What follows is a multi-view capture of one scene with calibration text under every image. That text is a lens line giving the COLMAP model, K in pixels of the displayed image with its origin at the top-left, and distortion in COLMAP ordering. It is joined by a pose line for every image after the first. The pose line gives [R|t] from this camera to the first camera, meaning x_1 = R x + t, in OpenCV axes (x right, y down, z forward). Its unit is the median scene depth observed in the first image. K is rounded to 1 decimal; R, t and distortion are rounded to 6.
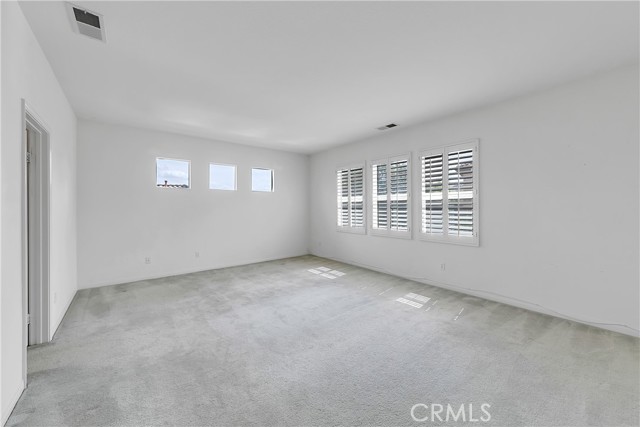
lens RADIAL K [[282.0, 0, 319.2], [0, 282.0, 208.6], [0, 0, 1]] dist [0.012420, -0.000285]
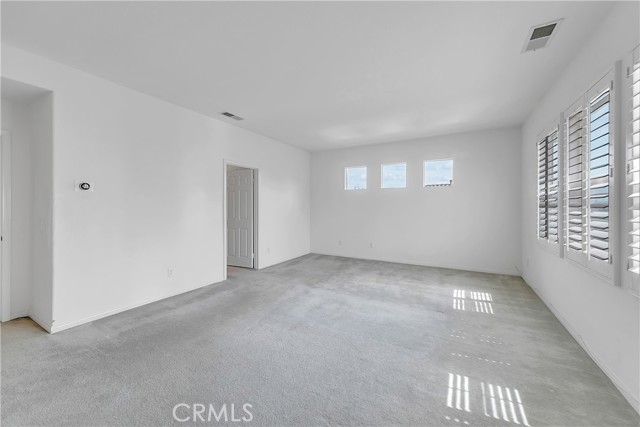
lens RADIAL K [[252.7, 0, 308.5], [0, 252.7, 213.5], [0, 0, 1]] dist [0.000179, -0.000027]
pose [[0.280305, 0.032638, -0.959356, 0.612980], [-0.004118, 0.999453, 0.032799, -0.002746], [0.959902, -0.005243, 0.280286, 0.557635]]
